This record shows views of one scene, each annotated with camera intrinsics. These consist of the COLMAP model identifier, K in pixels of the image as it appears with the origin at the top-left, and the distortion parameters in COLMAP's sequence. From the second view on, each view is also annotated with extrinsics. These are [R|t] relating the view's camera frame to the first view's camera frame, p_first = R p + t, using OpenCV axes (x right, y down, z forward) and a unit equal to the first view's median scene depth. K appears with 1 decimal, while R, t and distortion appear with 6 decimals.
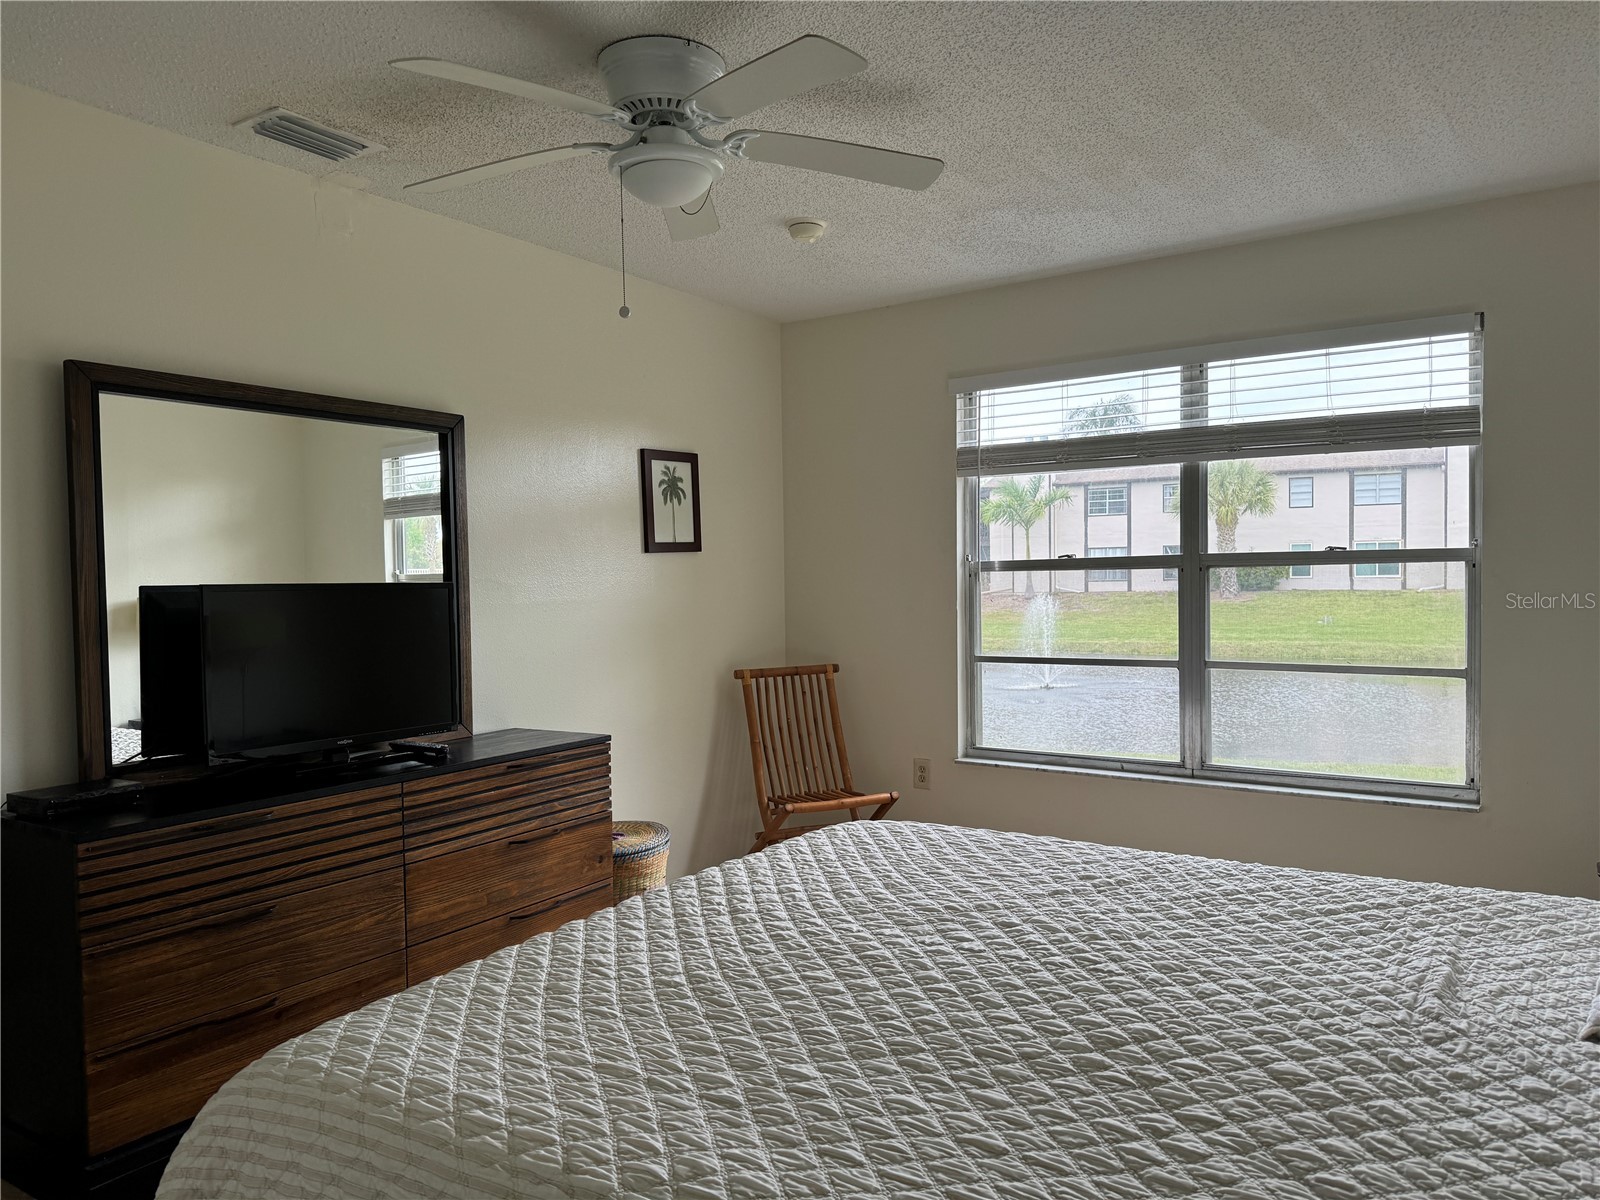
lens RADIAL K [[1108.1, 0, 800.7], [0, 1108.1, 610.5], [0, 0, 1]] dist [0.047799, -0.058908]
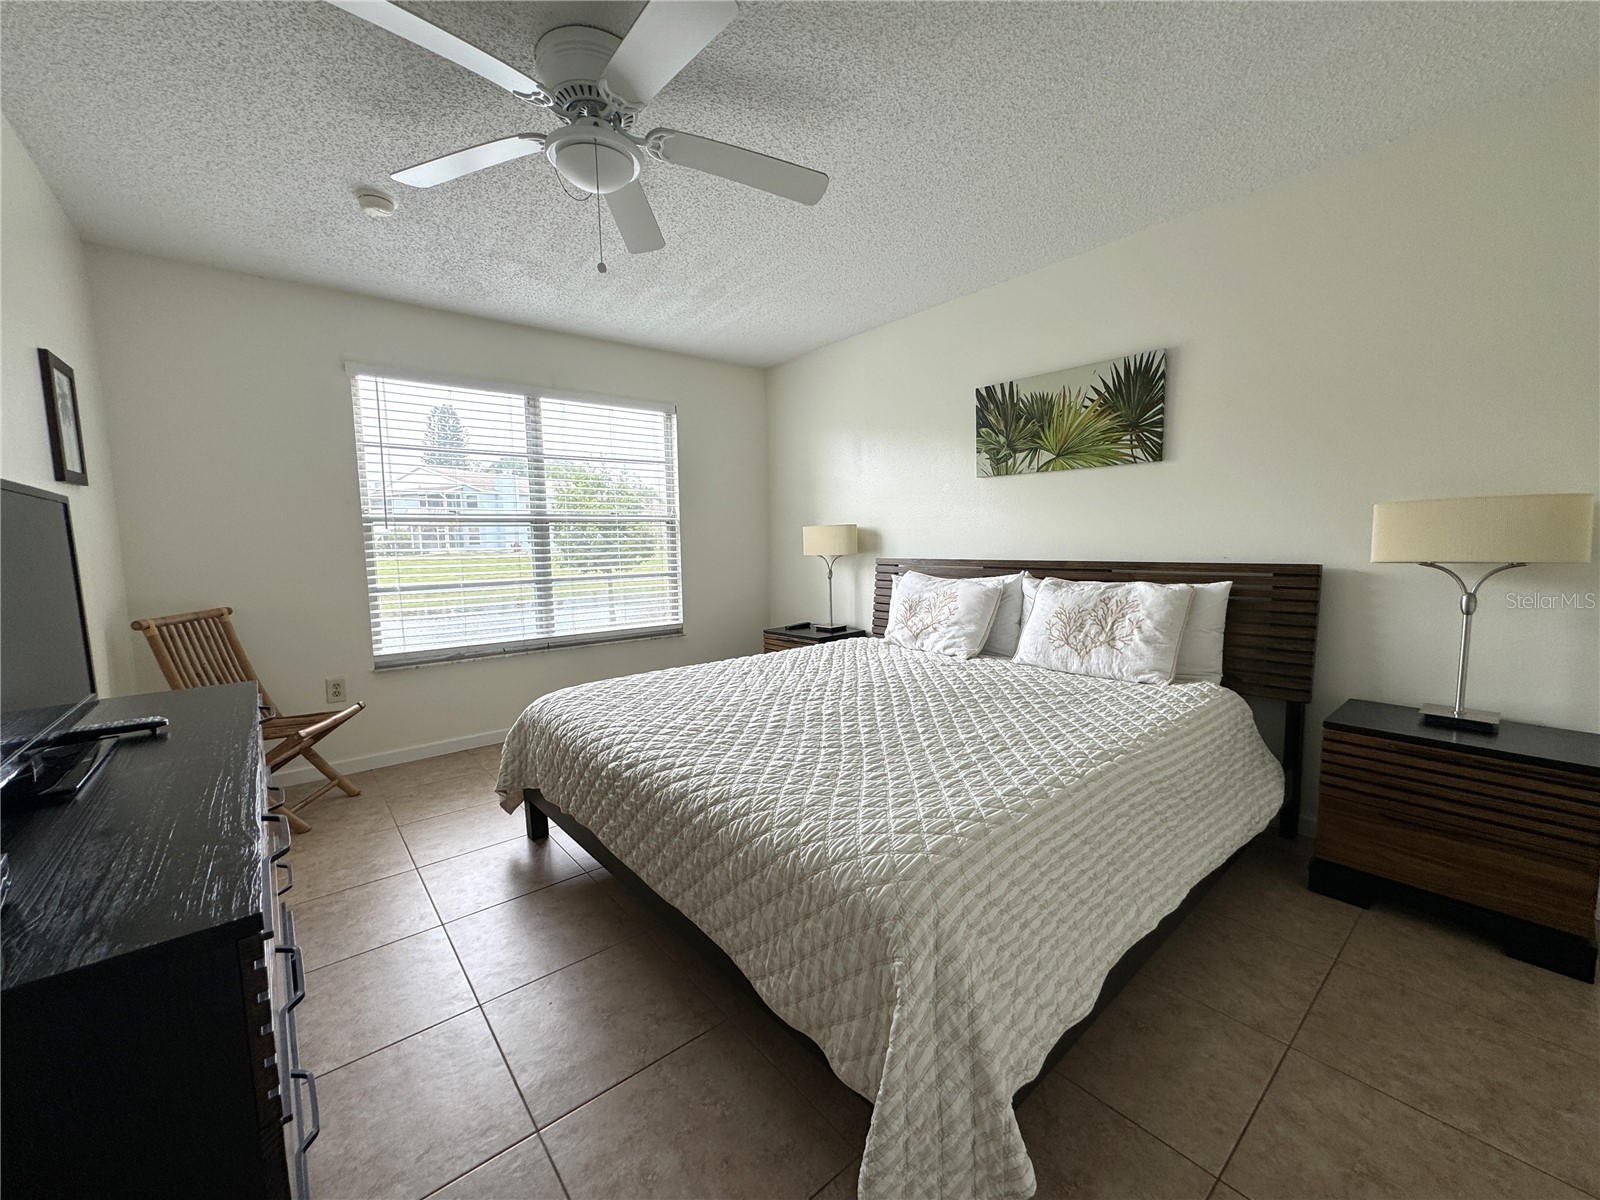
lens RADIAL K [[634.5, 0, 800.0], [0, 634.5, 600.0], [0, 0, 1]] dist [0.000732, 0.000085]
pose [[0.287349, -0.083198, 0.954206, -0.859549], [0.042022, 0.996356, 0.074219, 0.043727], [-0.956904, 0.018771, 0.289798, 0.688482]]
